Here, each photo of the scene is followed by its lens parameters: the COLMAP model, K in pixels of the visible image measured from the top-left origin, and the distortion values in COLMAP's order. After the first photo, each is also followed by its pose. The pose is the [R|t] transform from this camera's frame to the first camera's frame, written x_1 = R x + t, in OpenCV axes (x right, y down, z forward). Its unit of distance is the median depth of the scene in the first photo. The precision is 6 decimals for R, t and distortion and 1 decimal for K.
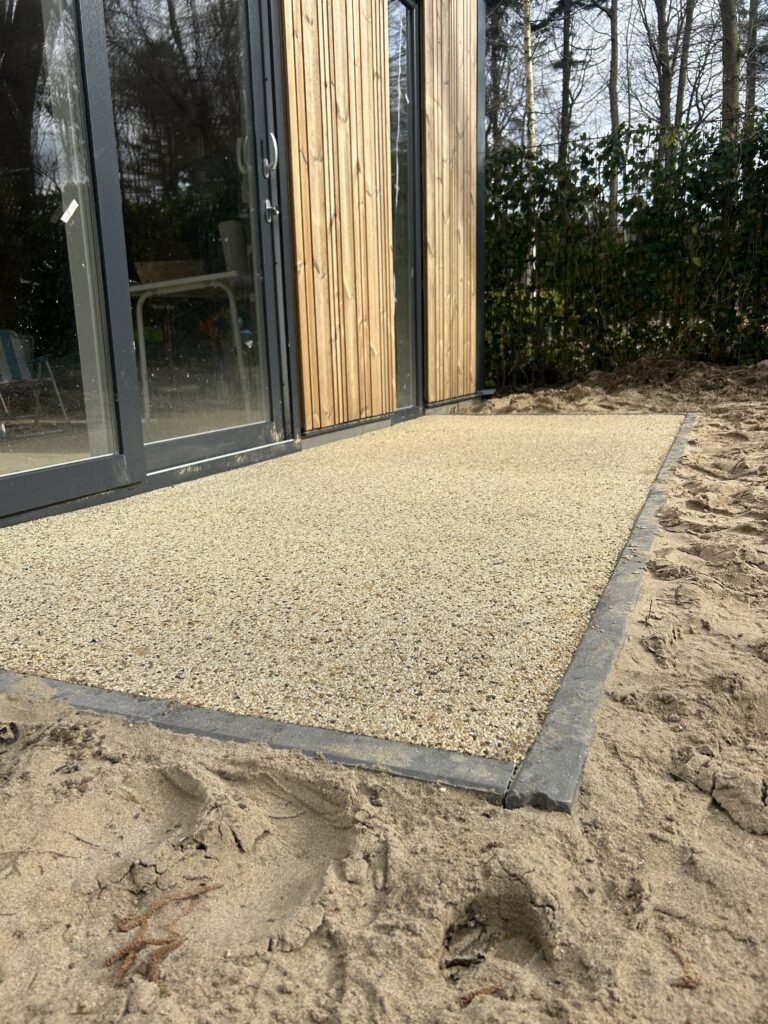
lens RADIAL K [[762.4, 0, 391.6], [0, 762.4, 509.2], [0, 0, 1]] dist [0.046499, -0.047672]
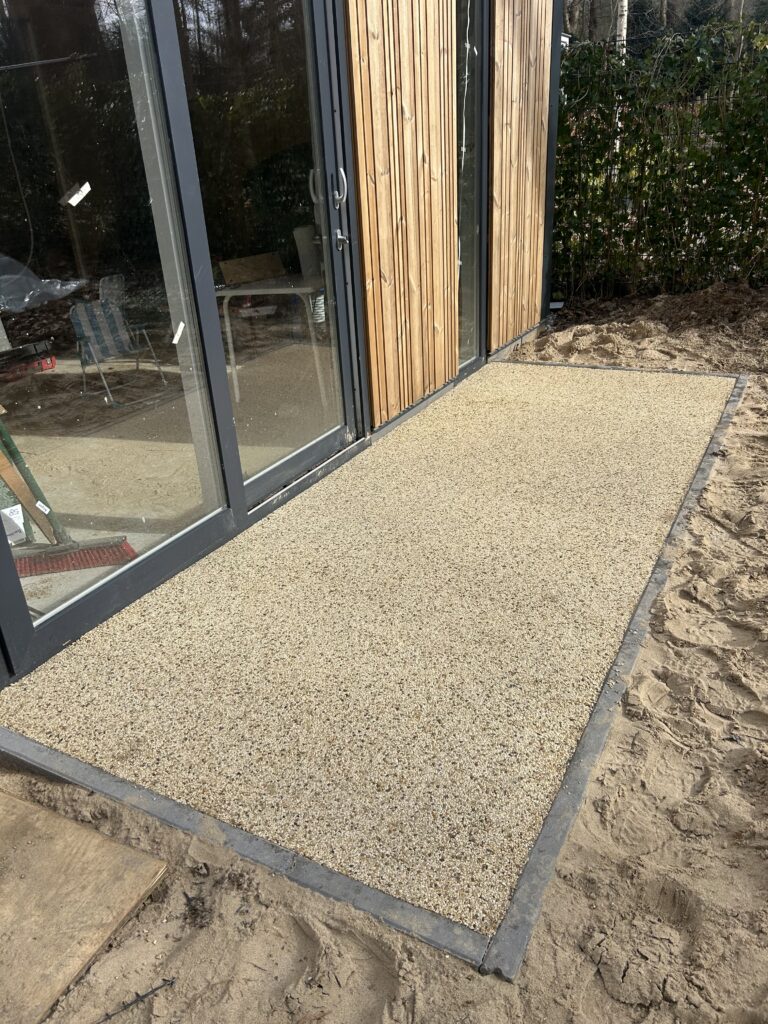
lens RADIAL K [[762.4, 0, 391.6], [0, 762.4, 509.2], [0, 0, 1]] dist [0.046499, -0.047672]
pose [[0.995495, 0.018382, -0.093010, 0.043023], [0.004392, 0.971030, 0.238918, -0.557983], [0.094708, -0.238251, 0.966575, -0.270261]]
